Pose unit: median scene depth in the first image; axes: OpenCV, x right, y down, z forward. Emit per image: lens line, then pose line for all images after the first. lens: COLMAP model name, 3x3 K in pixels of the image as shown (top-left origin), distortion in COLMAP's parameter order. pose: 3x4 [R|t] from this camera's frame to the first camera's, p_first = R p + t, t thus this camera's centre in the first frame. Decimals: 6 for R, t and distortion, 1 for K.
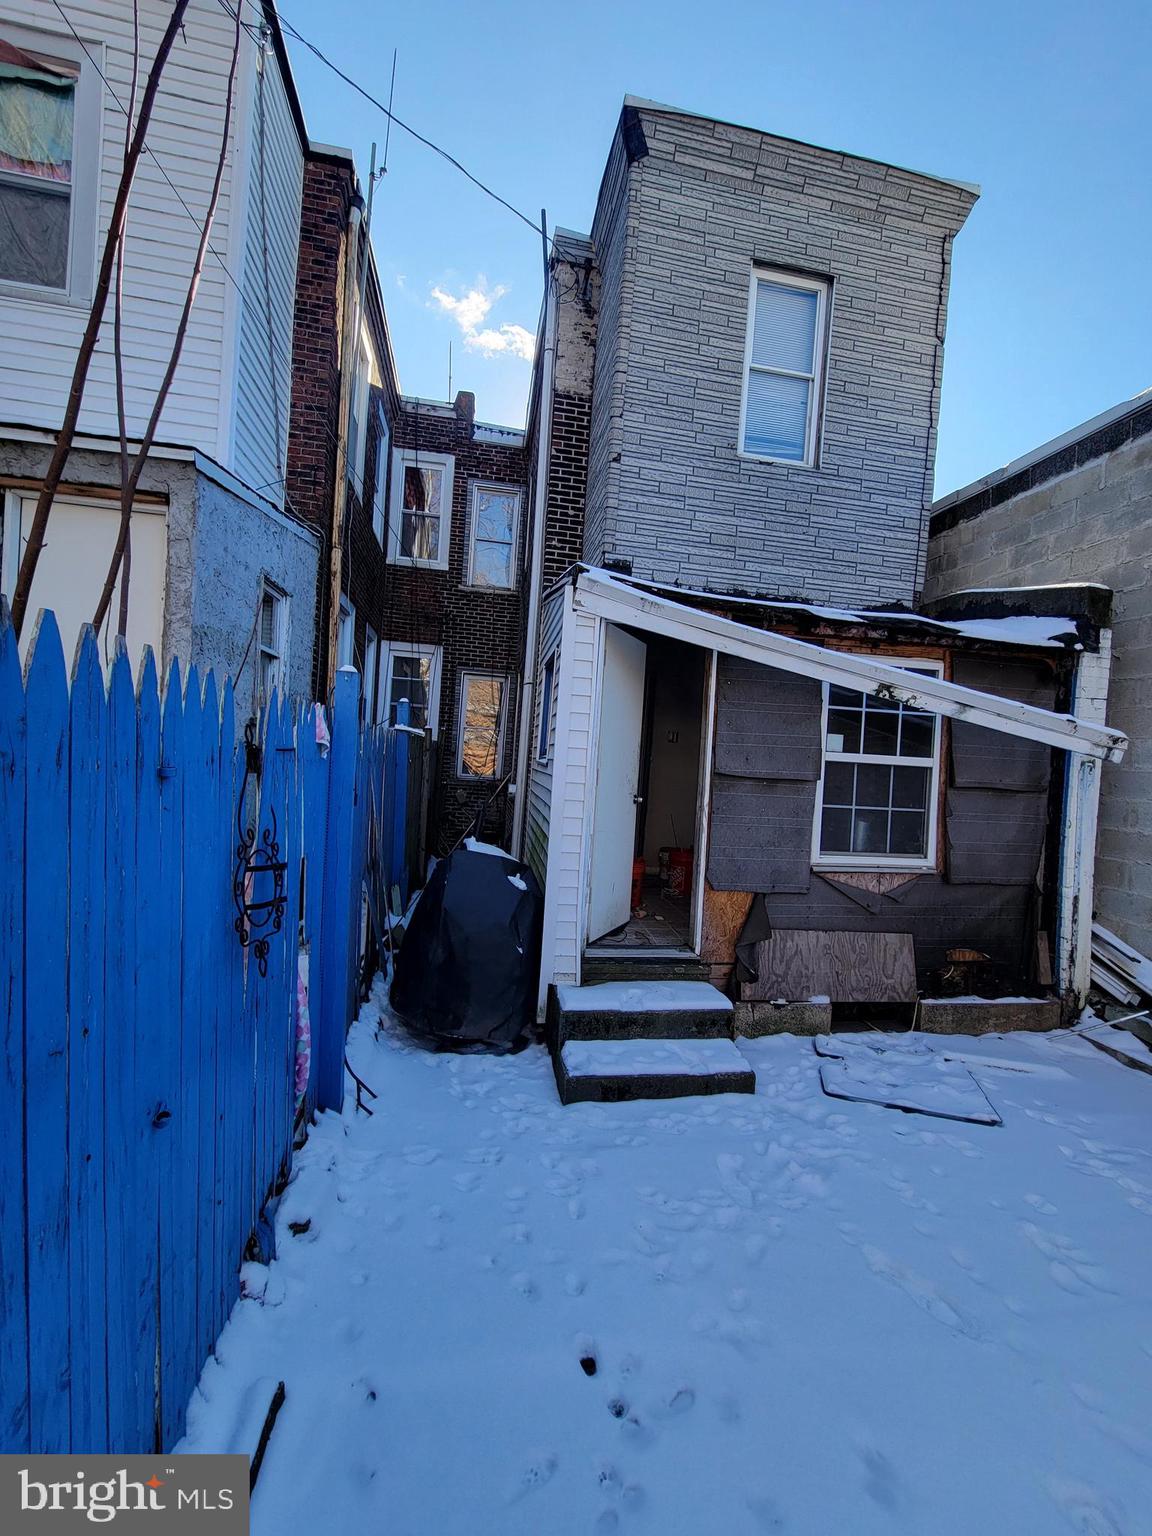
lens RADIAL K [[626.9, 0, 578.9], [0, 626.9, 768.5], [0, 0, 1]] dist [-0.000729, 0.000287]
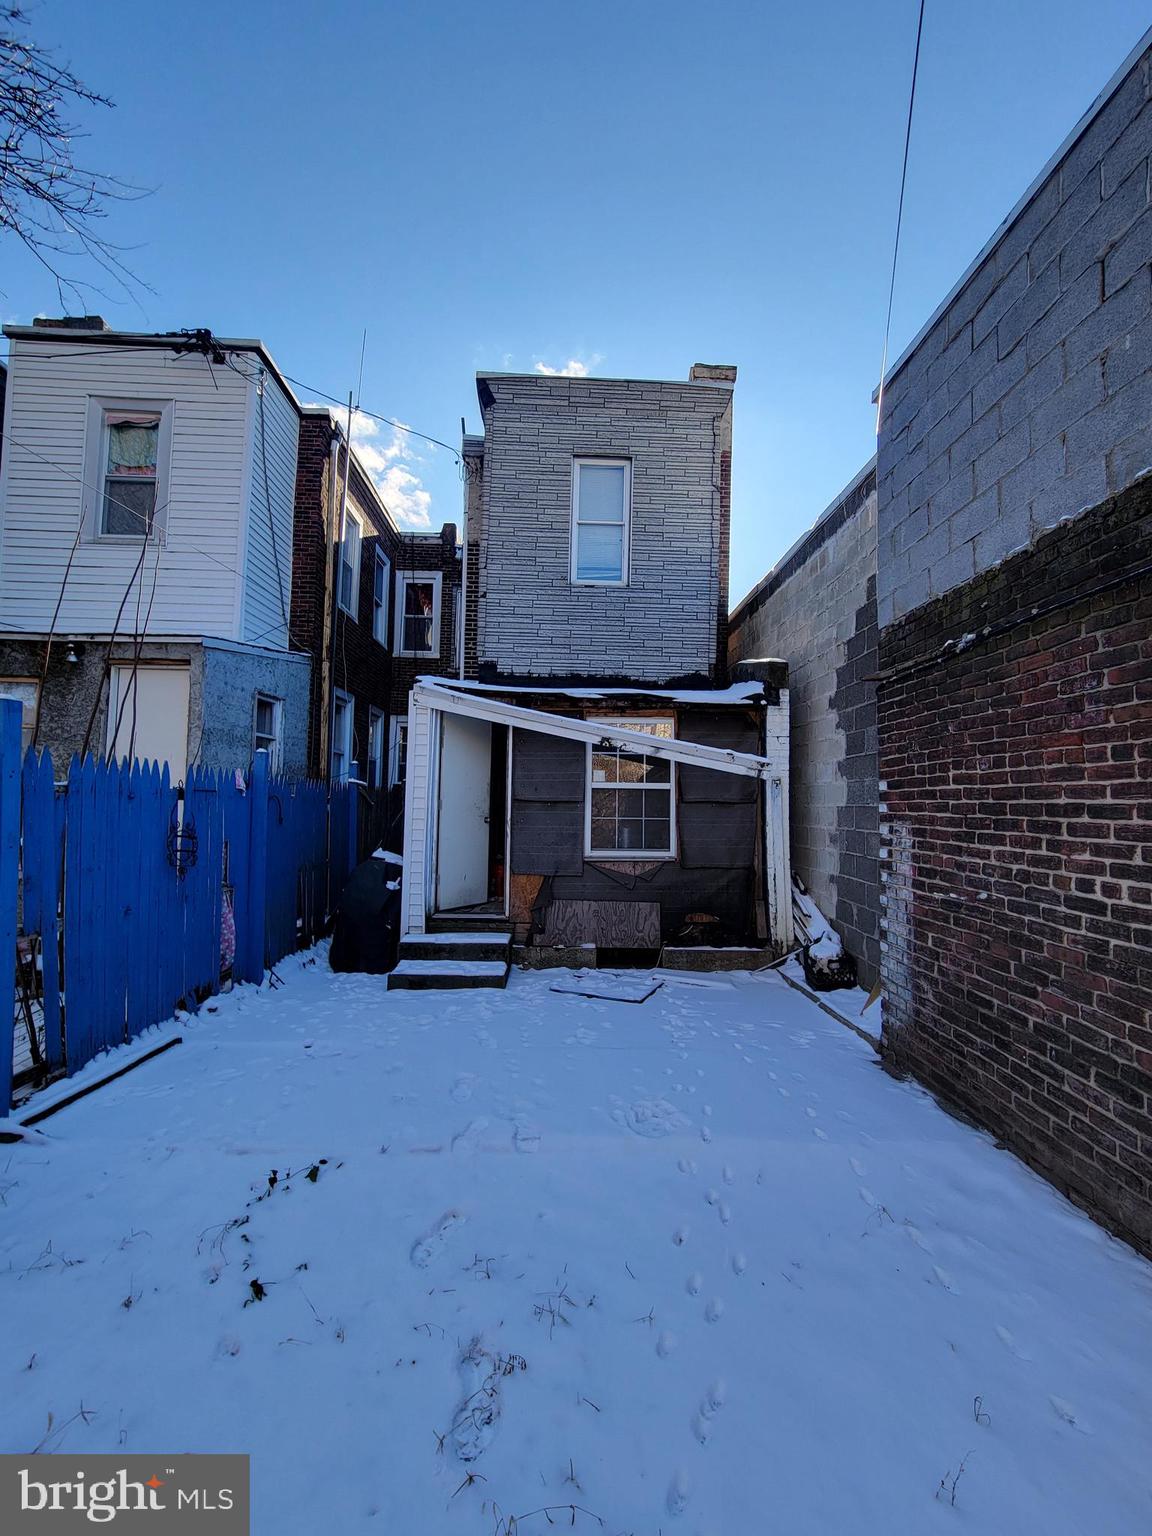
lens RADIAL K [[626.9, 0, 580.3], [0, 626.9, 768.0], [0, 0, 1]] dist [-0.000729, 0.000287]
pose [[0.989225, -0.052121, -0.136808, 0.555737], [0.041134, 0.995788, -0.081946, 0.060431], [0.140503, 0.075435, 0.987202, -0.494069]]
